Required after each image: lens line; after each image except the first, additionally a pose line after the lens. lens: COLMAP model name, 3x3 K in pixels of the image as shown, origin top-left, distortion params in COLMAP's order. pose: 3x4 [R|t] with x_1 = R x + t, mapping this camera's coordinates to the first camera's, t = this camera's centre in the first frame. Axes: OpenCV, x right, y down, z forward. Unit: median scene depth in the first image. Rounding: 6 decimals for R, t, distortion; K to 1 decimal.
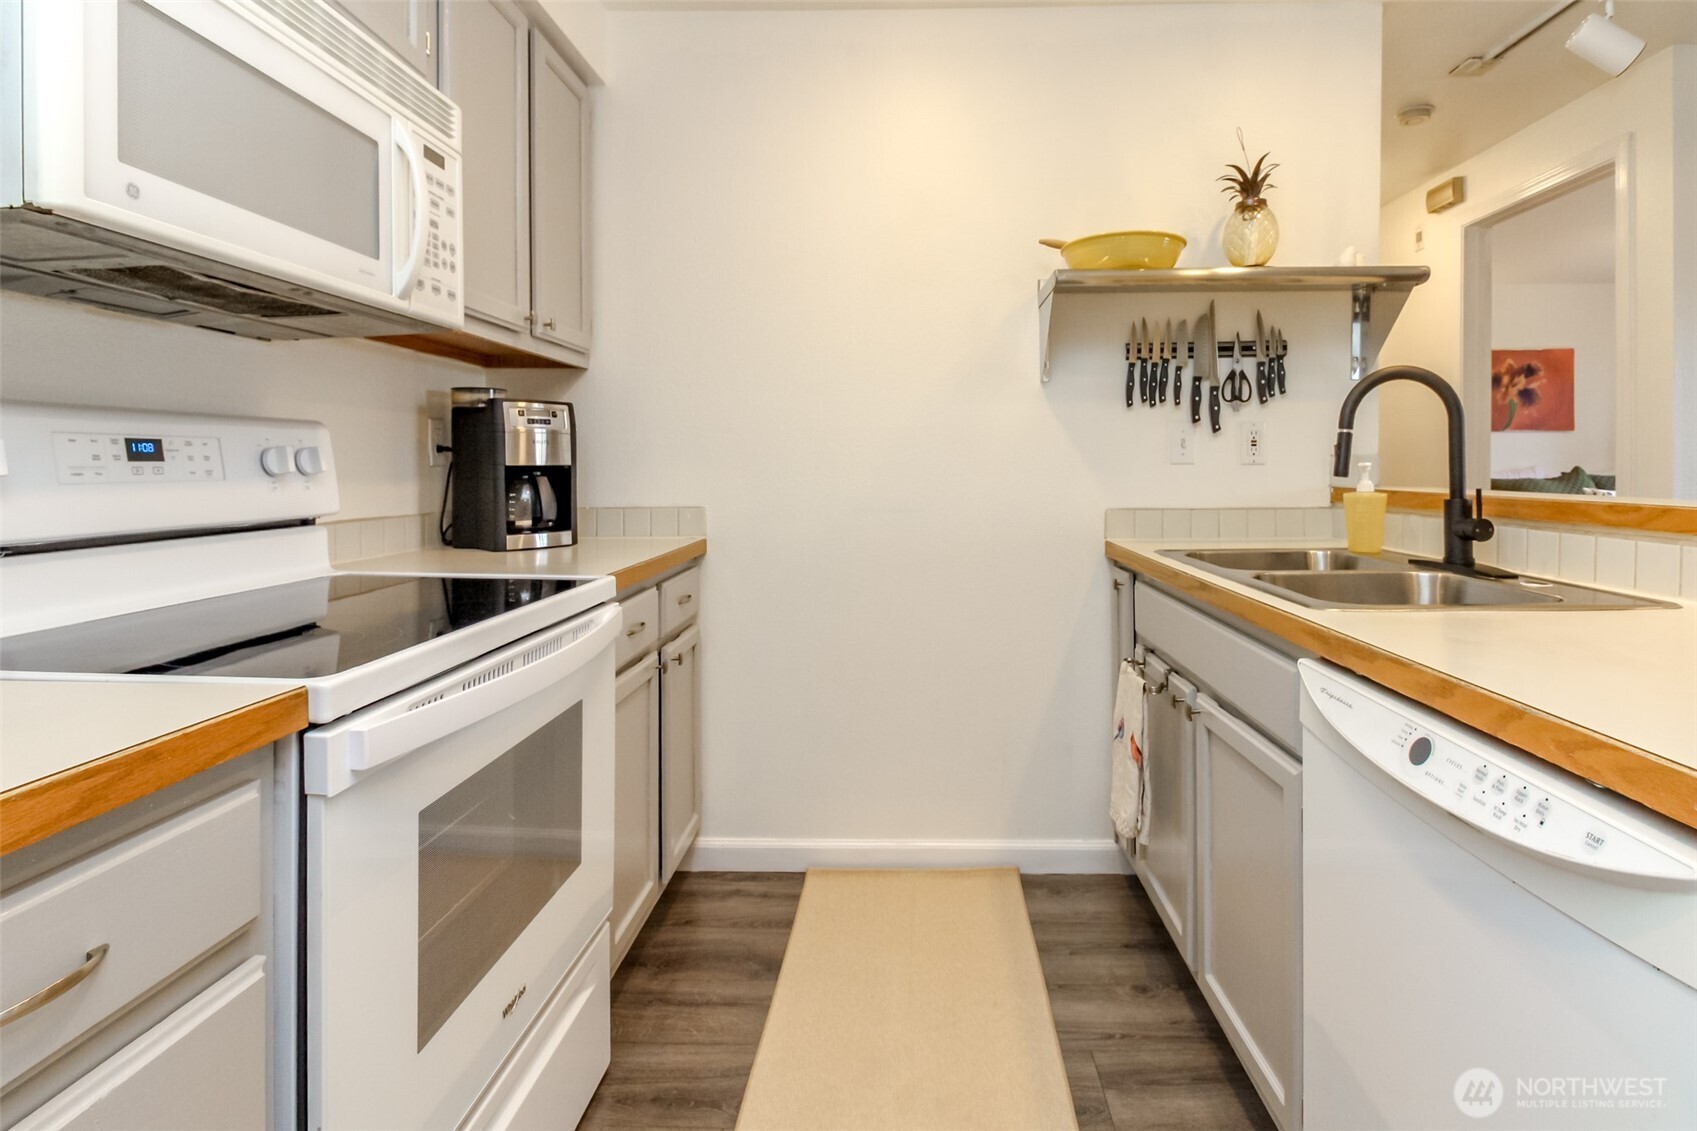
lens RADIAL K [[798.7, 0, 888.6], [0, 798.7, 482.6], [0, 0, 1]] dist [0.018056, -0.011330]
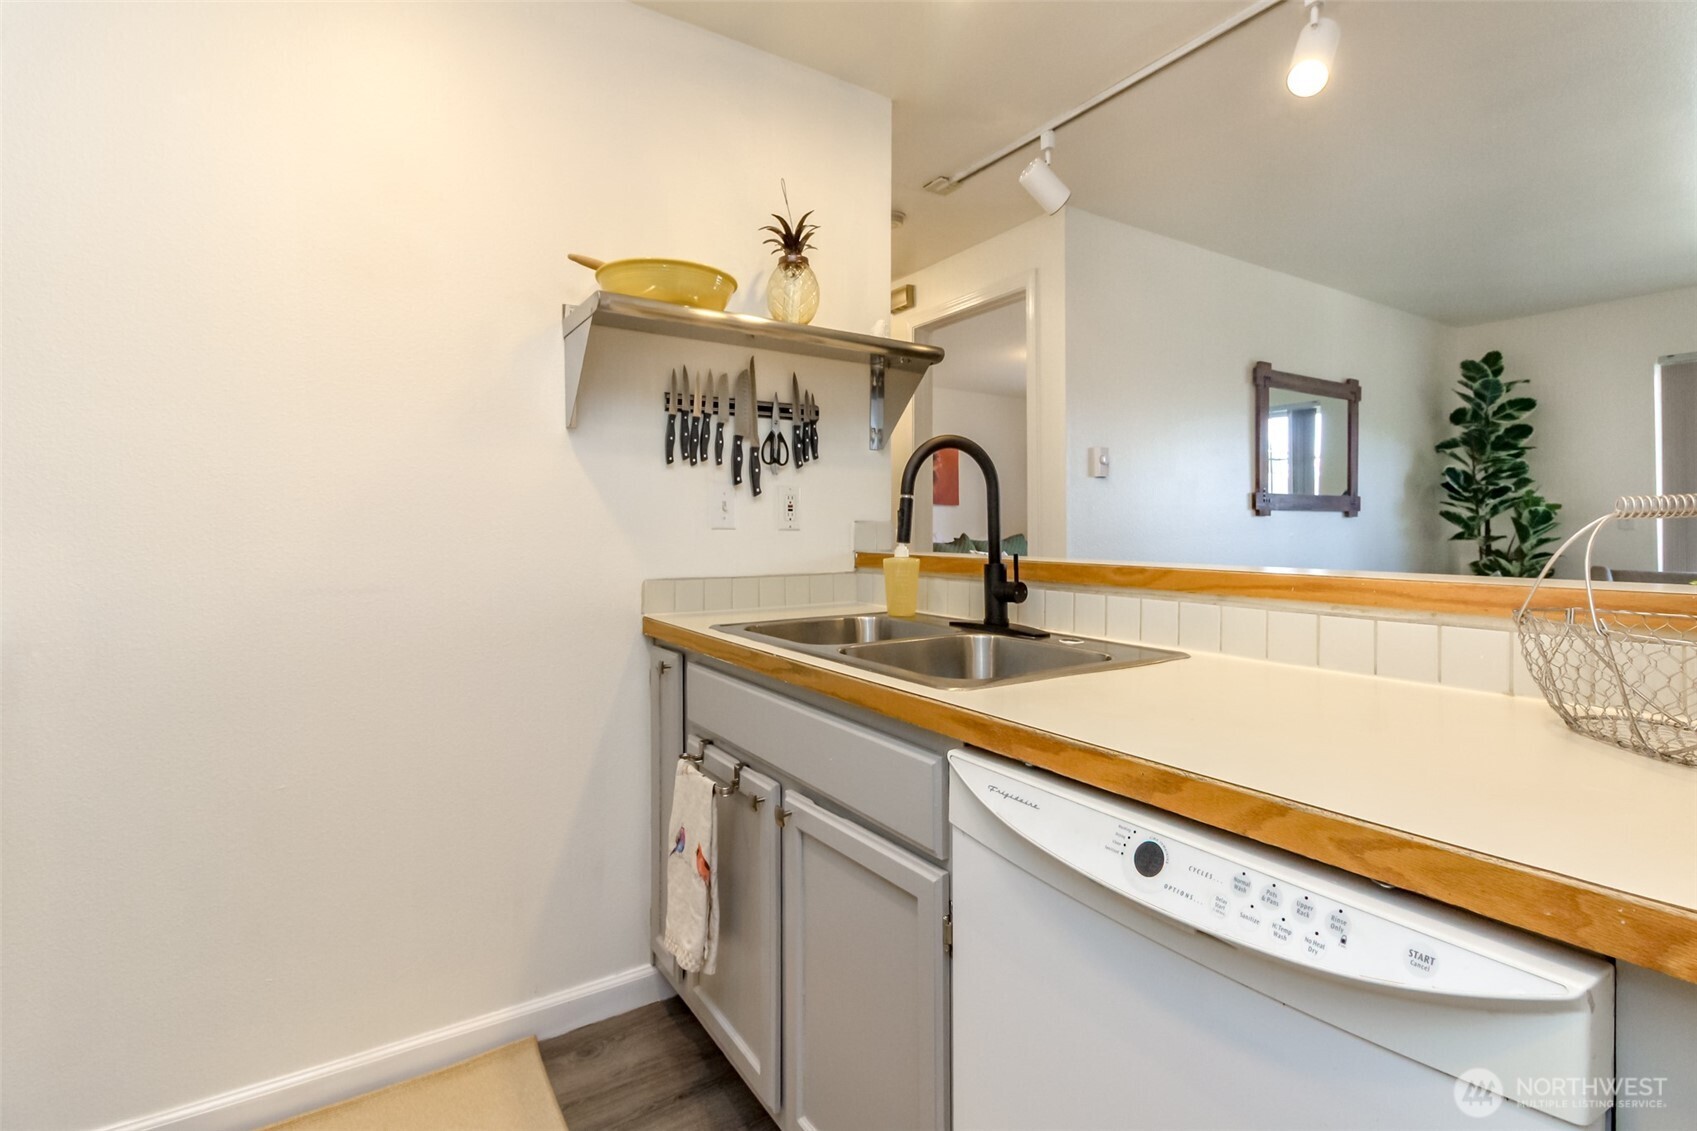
lens RADIAL K [[798.7, 0, 836.3], [0, 798.7, 530.4], [0, 0, 1]] dist [0.018056, -0.011330]
pose [[0.829916, 0.007170, 0.557843, -0.046544], [0.004644, 0.999794, -0.019761, -0.002866], [-0.557869, 0.018990, 0.829711, 0.195933]]
